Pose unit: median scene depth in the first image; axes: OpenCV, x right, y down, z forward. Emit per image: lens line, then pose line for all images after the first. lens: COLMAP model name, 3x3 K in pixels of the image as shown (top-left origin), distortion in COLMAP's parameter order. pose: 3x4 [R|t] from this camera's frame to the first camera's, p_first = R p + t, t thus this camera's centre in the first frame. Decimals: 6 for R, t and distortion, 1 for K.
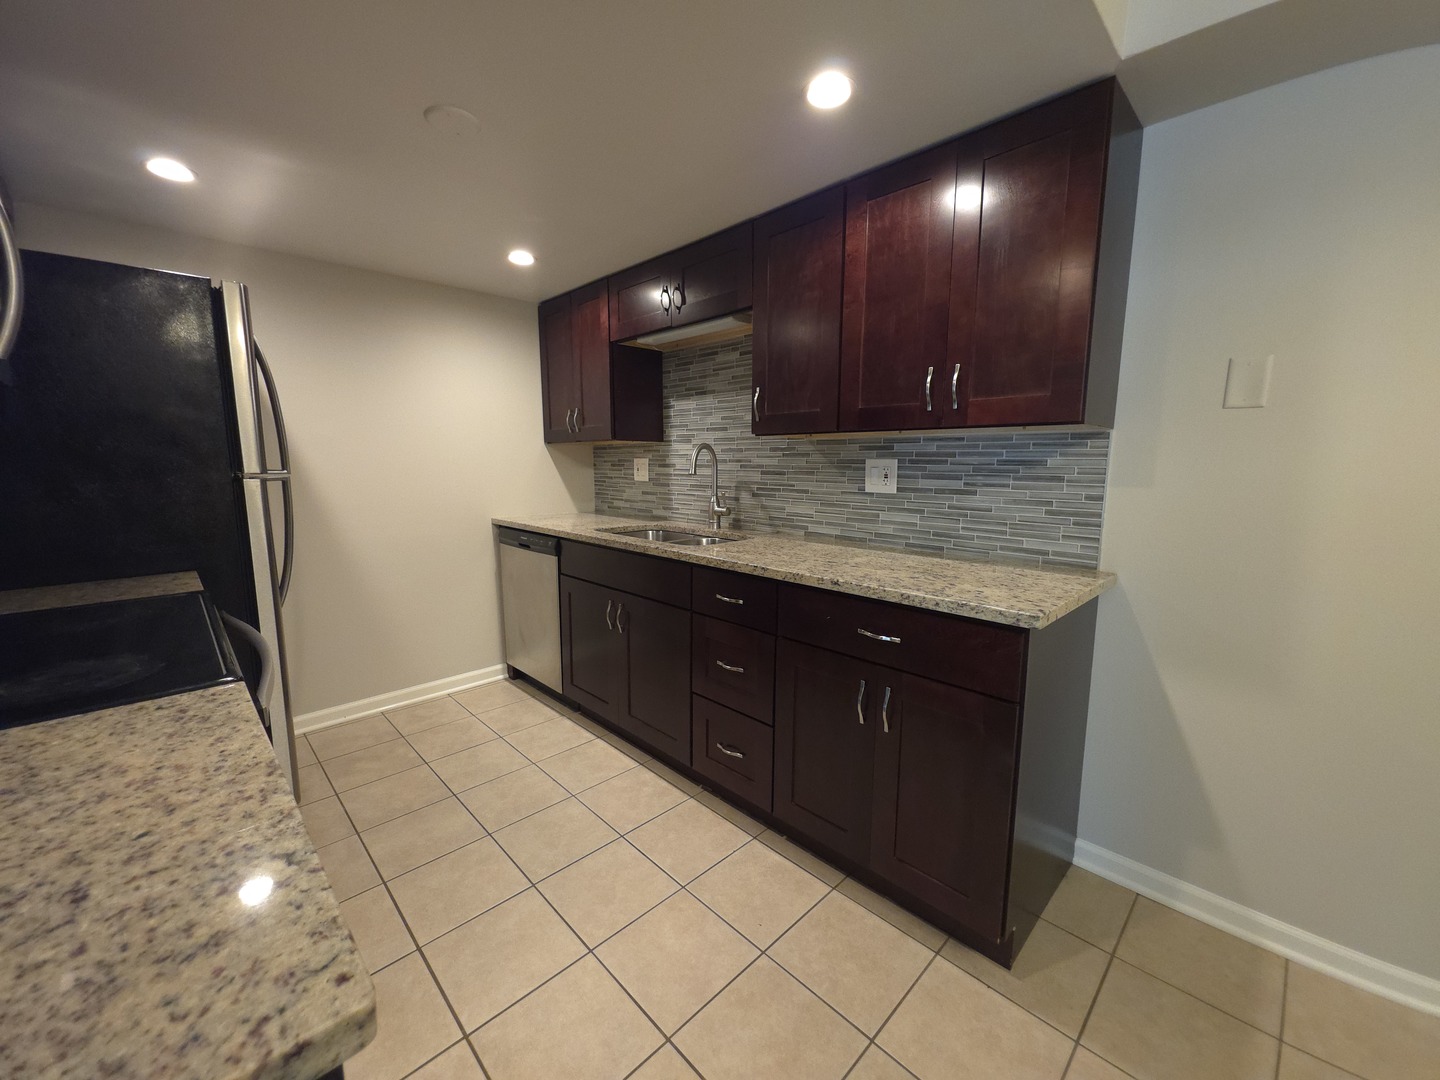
lens RADIAL K [[577.6, 0, 720.2], [0, 577.6, 536.4], [0, 0, 1]] dist [0.000270, 0.000057]
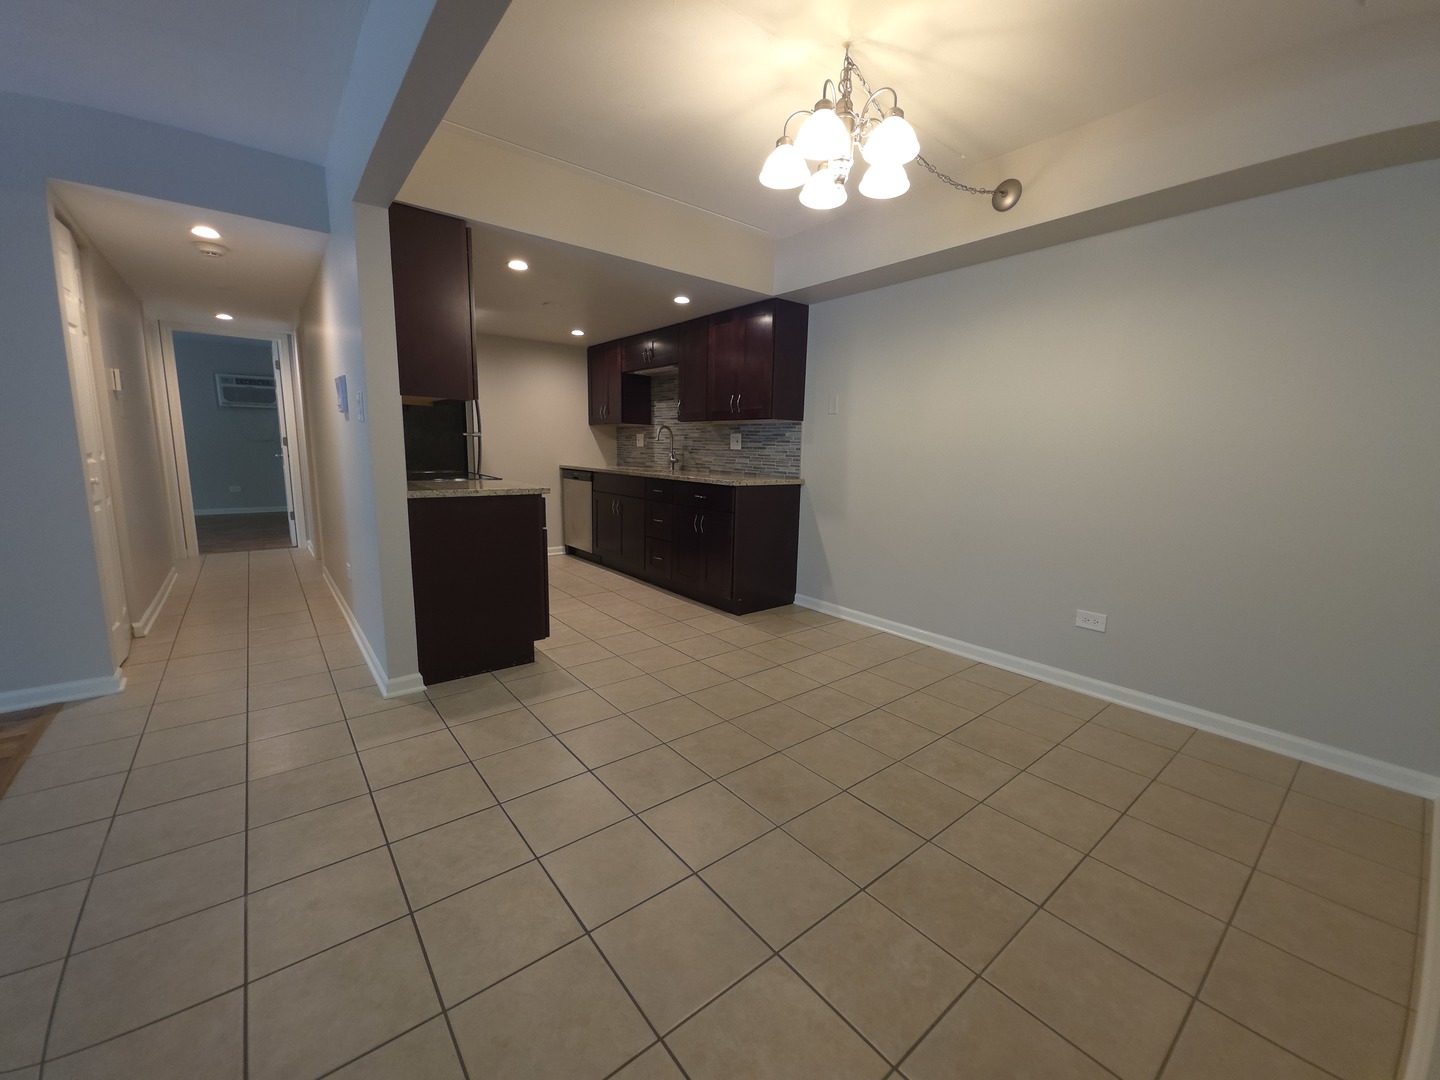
lens RADIAL K [[577.6, 0, 722.0], [0, 577.6, 539.0], [0, 0, 1]] dist [0.000270, 0.000057]
pose [[0.995174, 0.036449, -0.091102, 0.349306], [-0.034391, 0.999119, 0.024055, 0.167560], [0.091899, -0.020806, 0.995551, -0.930401]]
